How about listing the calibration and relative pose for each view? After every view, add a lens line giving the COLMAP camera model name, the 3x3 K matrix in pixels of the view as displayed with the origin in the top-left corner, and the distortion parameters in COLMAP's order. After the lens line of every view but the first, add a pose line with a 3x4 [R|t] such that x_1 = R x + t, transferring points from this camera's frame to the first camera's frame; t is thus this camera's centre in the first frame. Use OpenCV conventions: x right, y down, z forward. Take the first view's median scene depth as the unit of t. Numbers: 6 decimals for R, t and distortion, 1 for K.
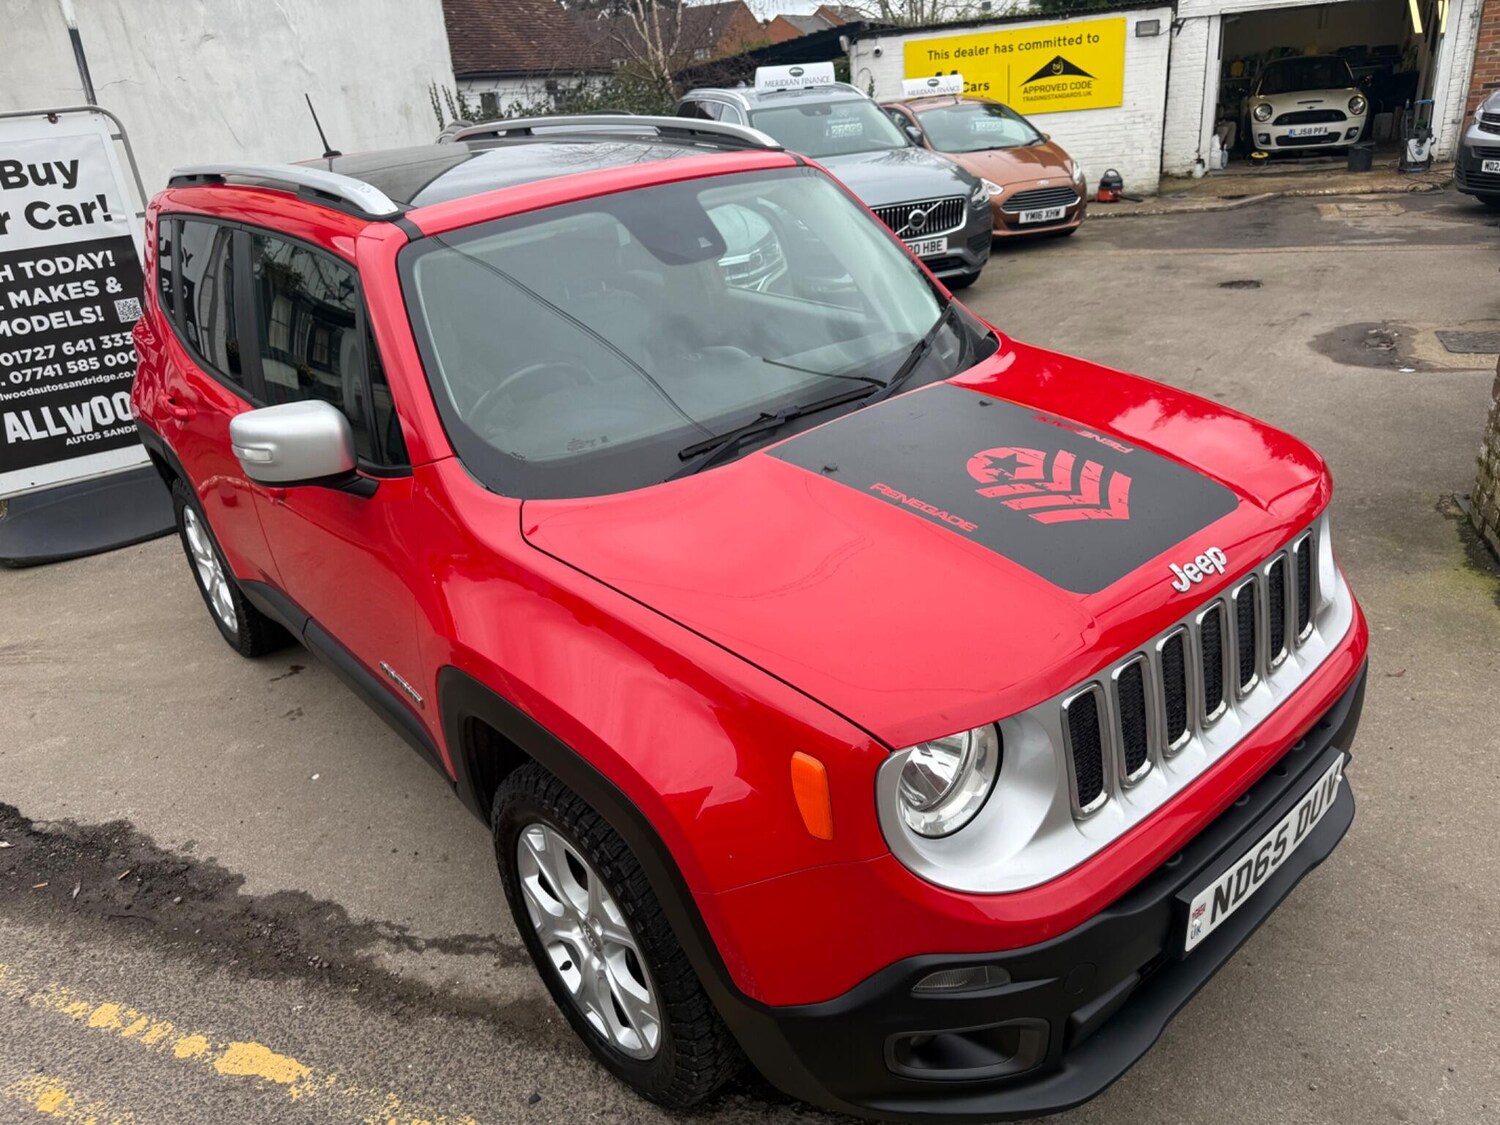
lens RADIAL K [[1065.9, 0, 740.6], [0, 1065.9, 565.5], [0, 0, 1]] dist [0.026888, -0.026523]
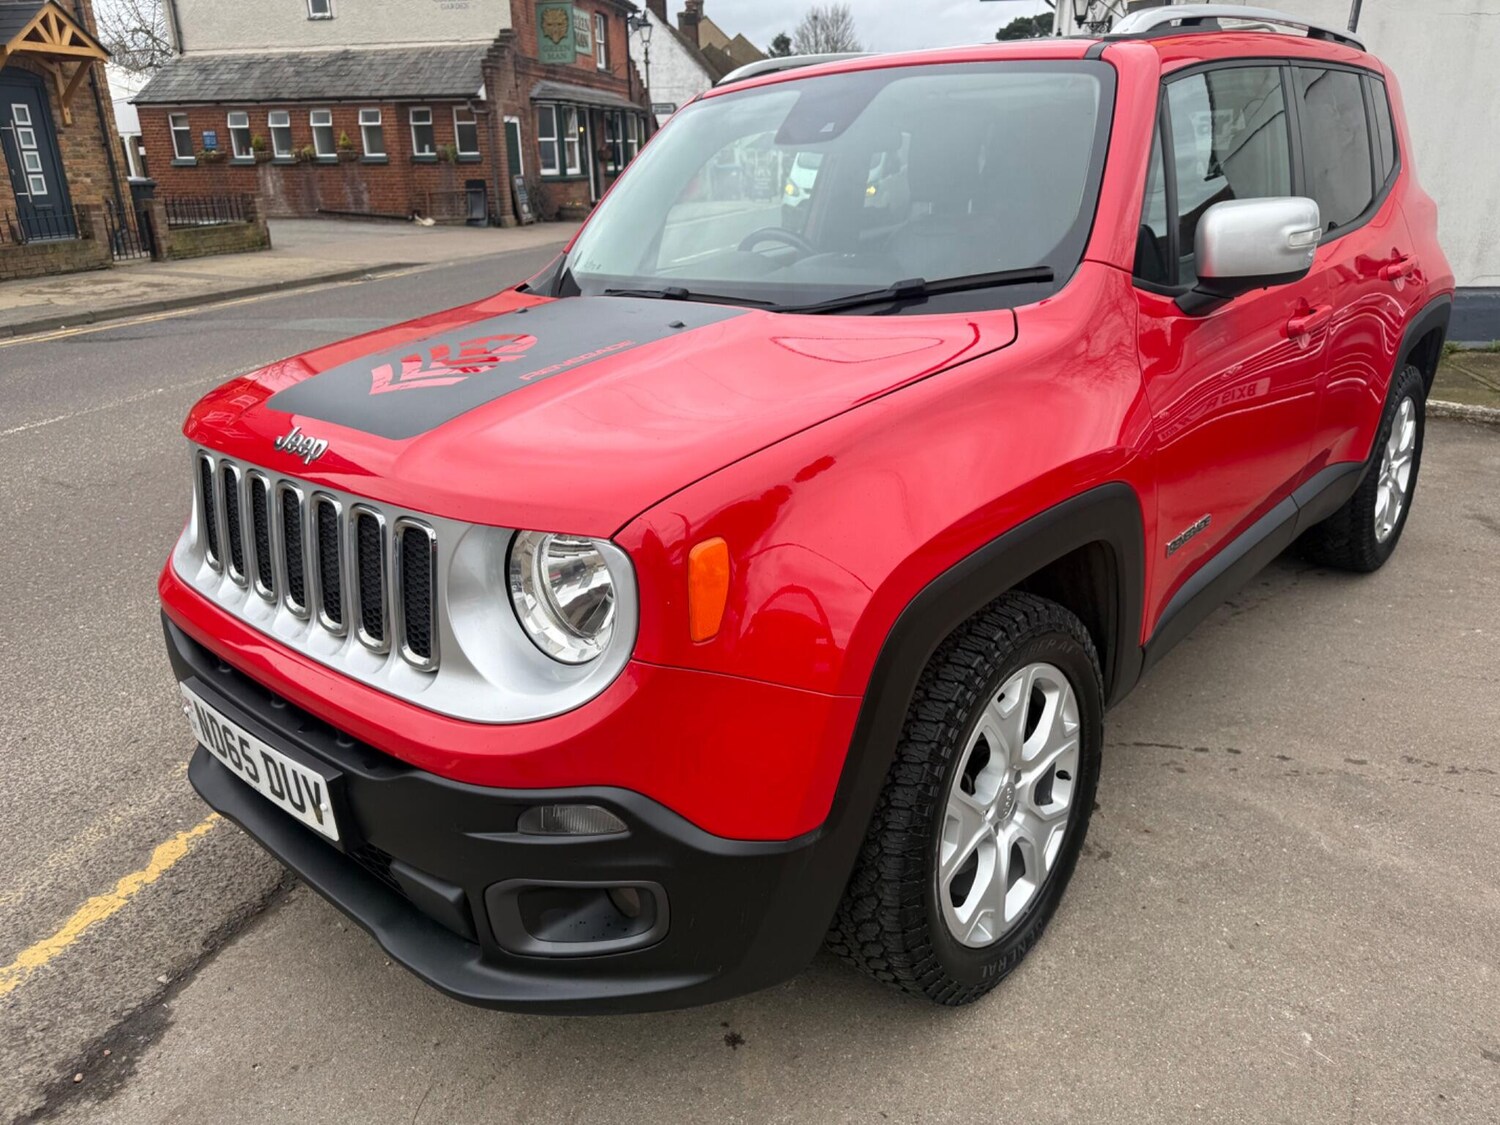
lens RADIAL K [[1065.9, 0, 751.6], [0, 1065.9, 557.8], [0, 0, 1]] dist [0.026888, -0.026523]
pose [[0.141827, 0.427949, -0.892606, 0.865375], [-0.400058, 0.849580, 0.343755, -0.251102], [0.905450, 0.308340, 0.291698, 0.700714]]
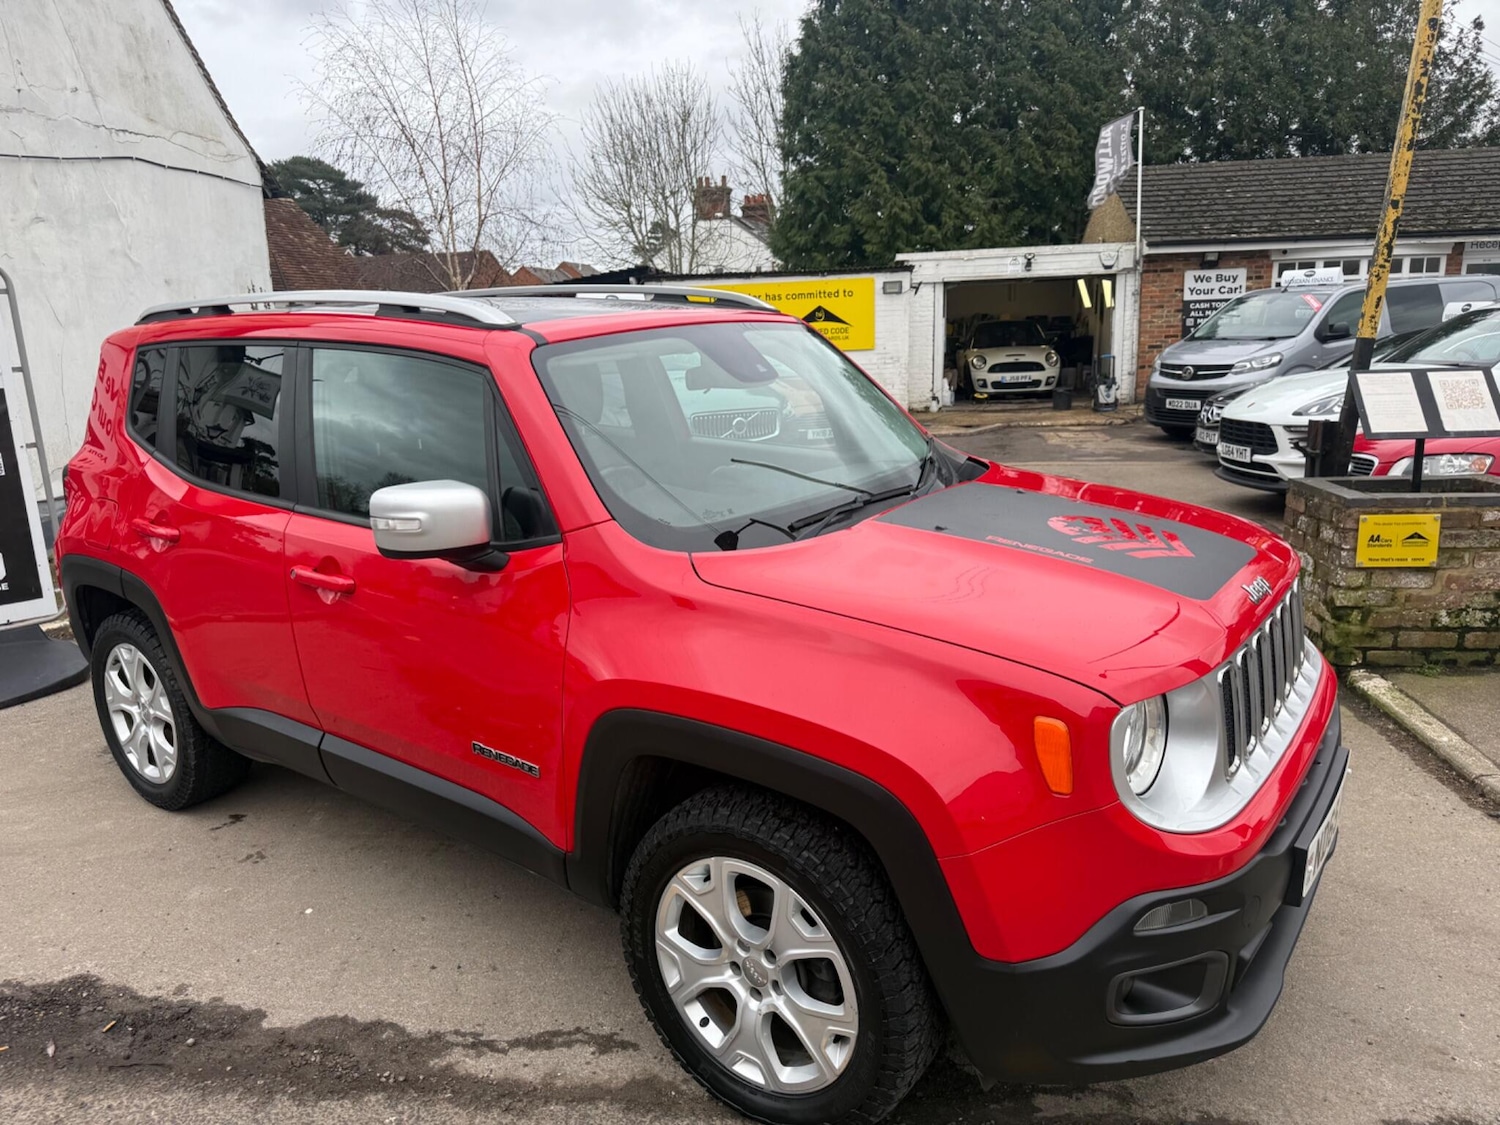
lens RADIAL K [[1065.9, 0, 737.6], [0, 1065.9, 562.5], [0, 0, 1]] dist [0.026888, -0.026523]
pose [[0.970583, 0.002599, 0.240753, -0.303166], [0.048315, 0.977499, -0.205332, 0.128444], [-0.235870, 0.210924, 0.948618, -0.045185]]
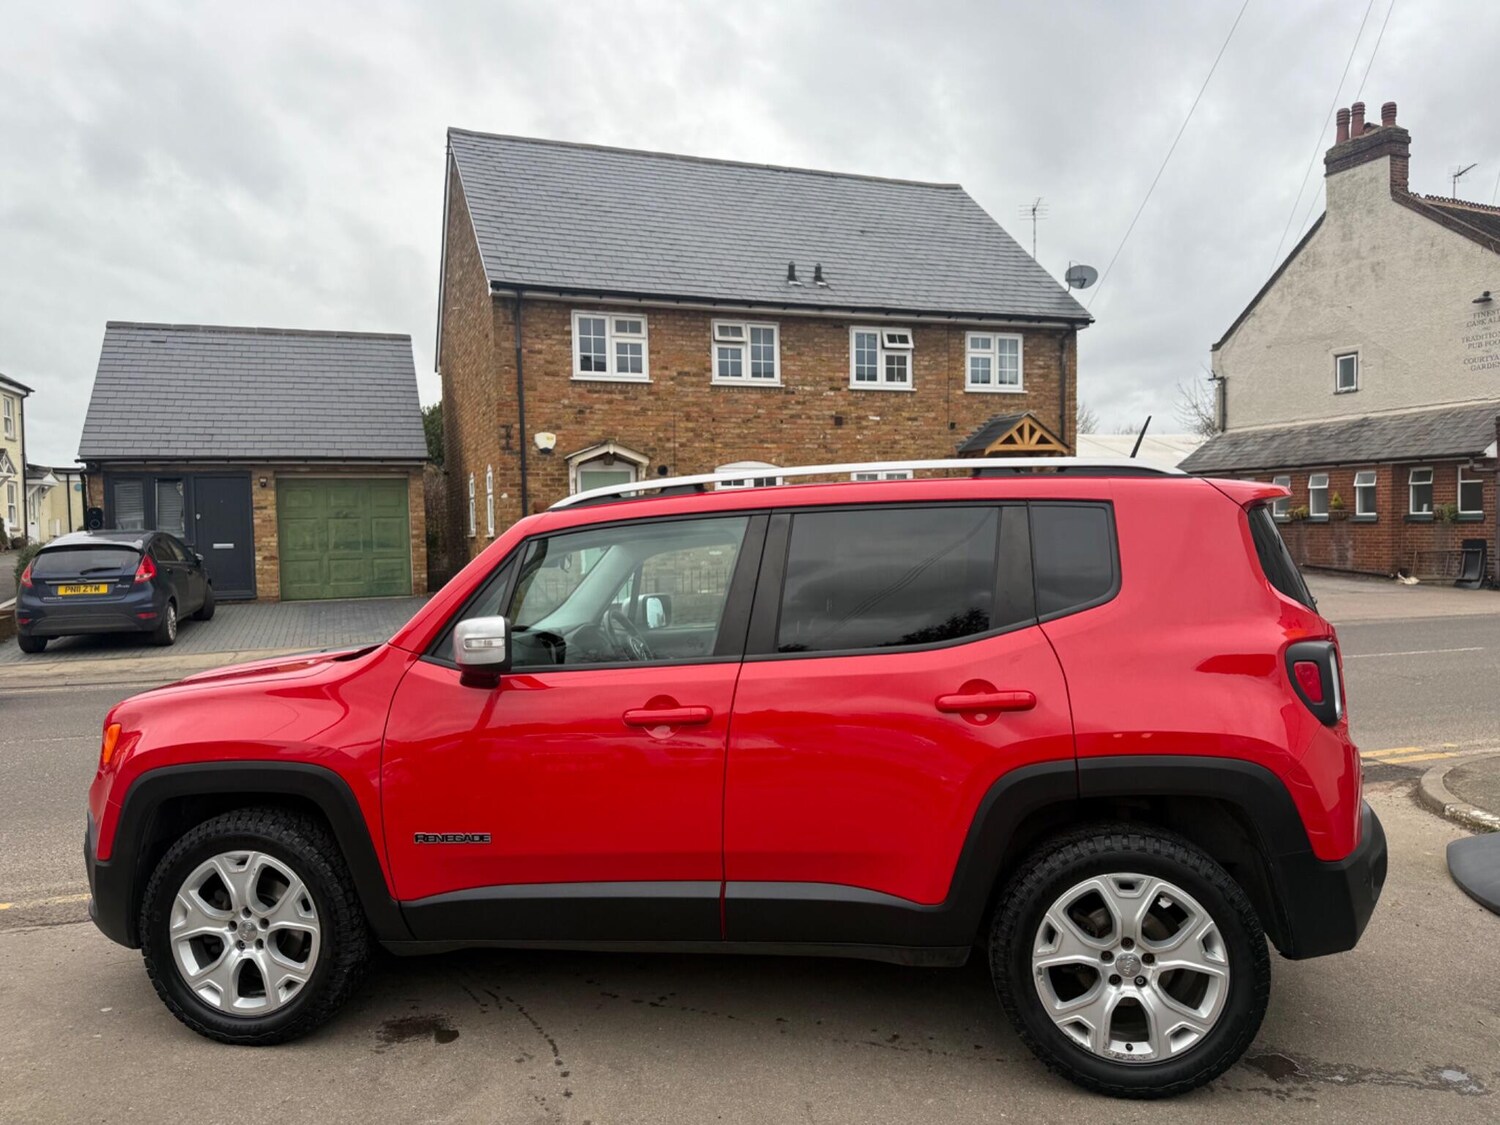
lens RADIAL K [[1065.9, 0, 740.7], [0, 1065.9, 569.5], [0, 0, 1]] dist [0.026888, -0.026523]
pose [[-0.758502, 0.130975, -0.638373, 0.649567], [-0.180835, 0.898820, 0.399276, -0.878439], [0.626077, 0.418292, -0.658072, 2.020986]]
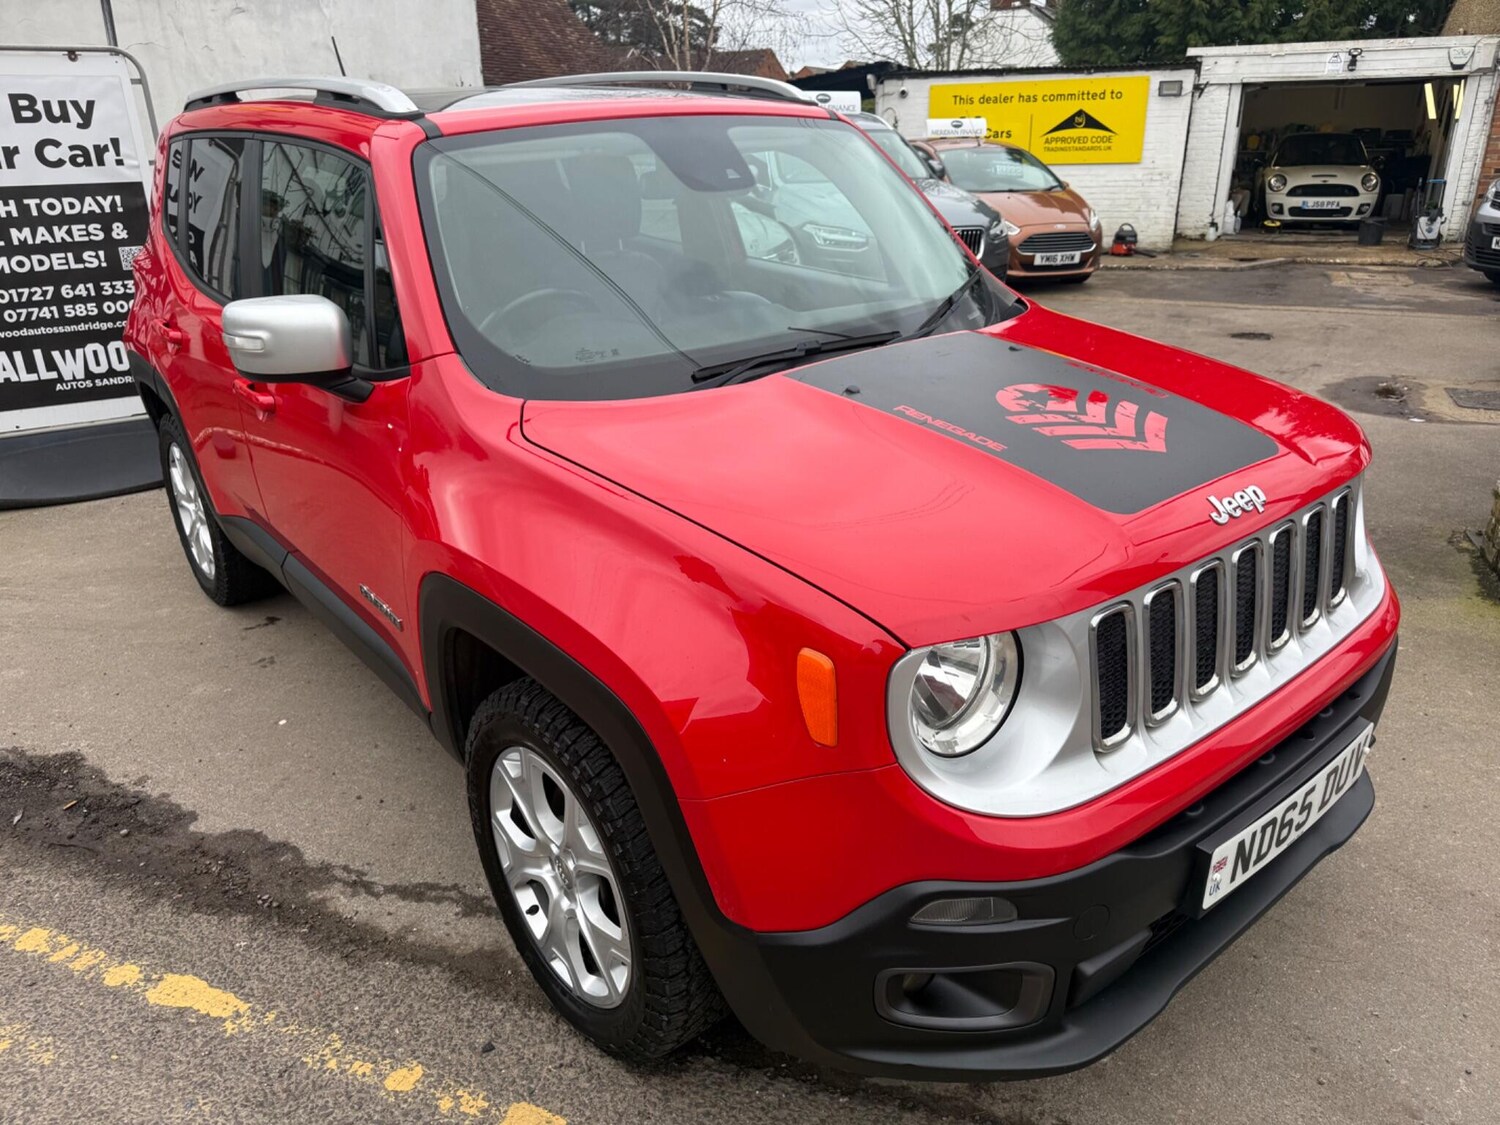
lens RADIAL K [[1065.9, 0, 747.0], [0, 1065.9, 569.8], [0, 0, 1]] dist [0.026888, -0.026523]
pose [[0.997406, 0.070658, 0.013724, -0.007922], [-0.070122, 0.996880, -0.036240, 0.078764], [-0.016242, 0.035184, 0.999249, 0.040940]]
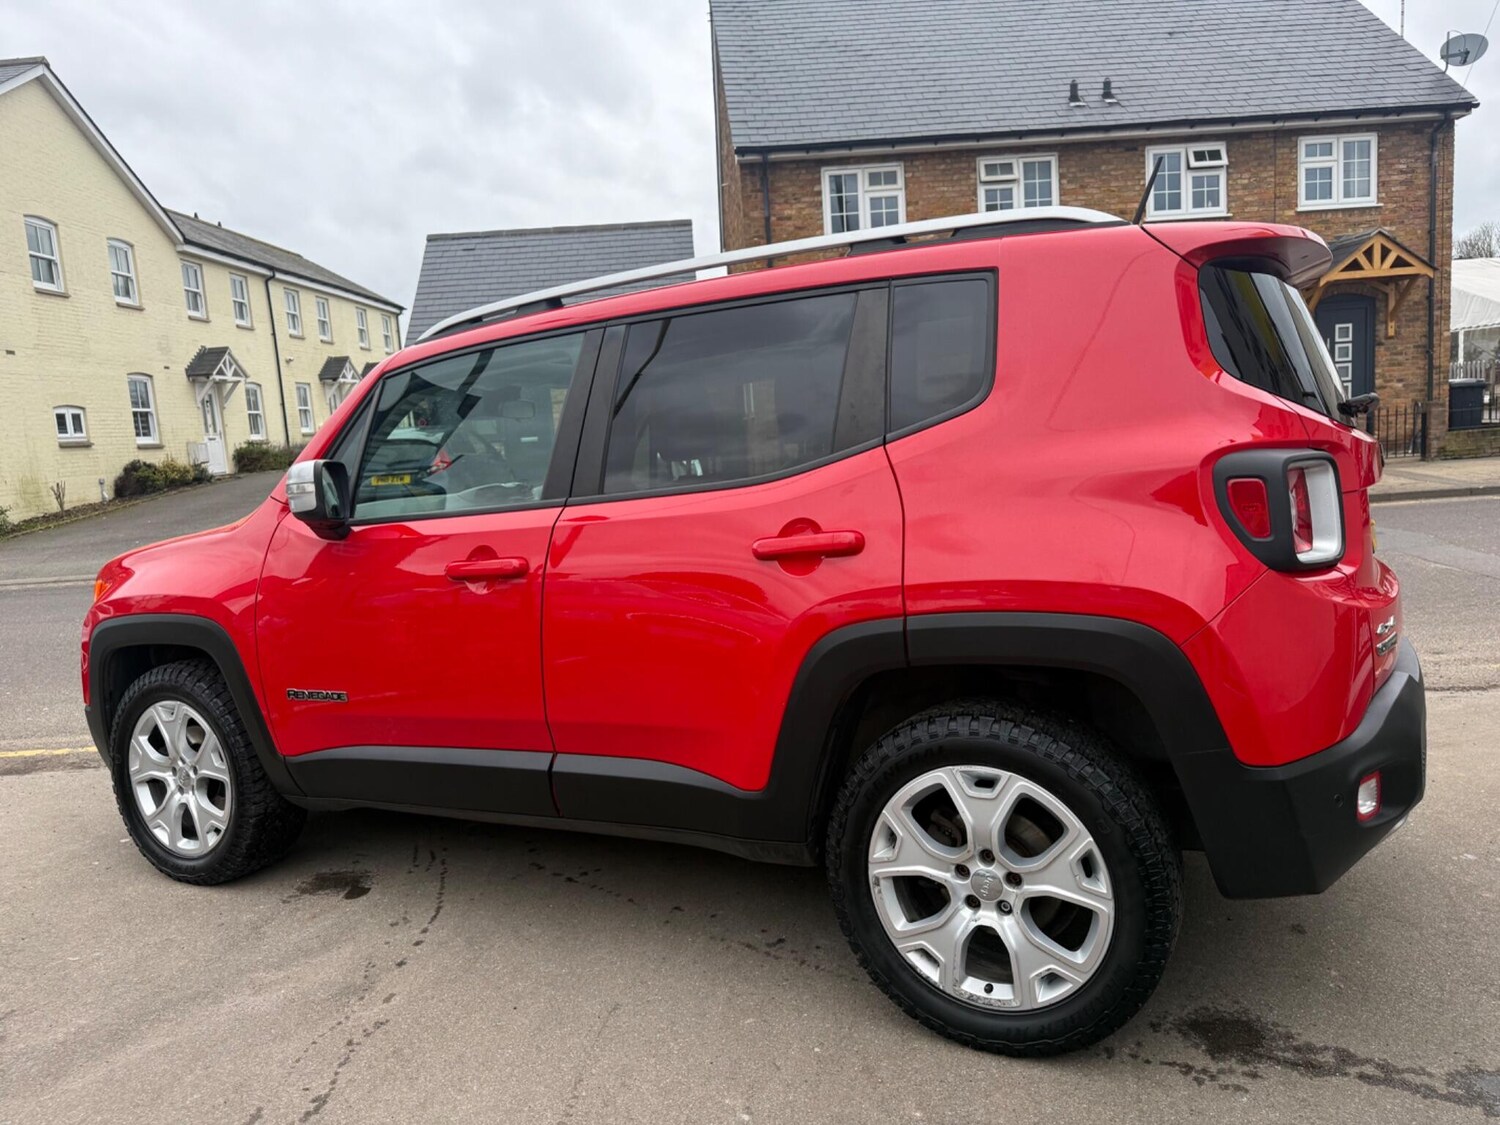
lens RADIAL K [[1065.9, 0, 750.7], [0, 1065.9, 570.4], [0, 0, 1]] dist [0.026888, -0.026523]
pose [[-0.914590, 0.202794, -0.349856, 0.155193], [-0.013570, 0.849285, 0.527761, -0.800863], [0.404154, 0.487432, -0.773996, 2.156129]]
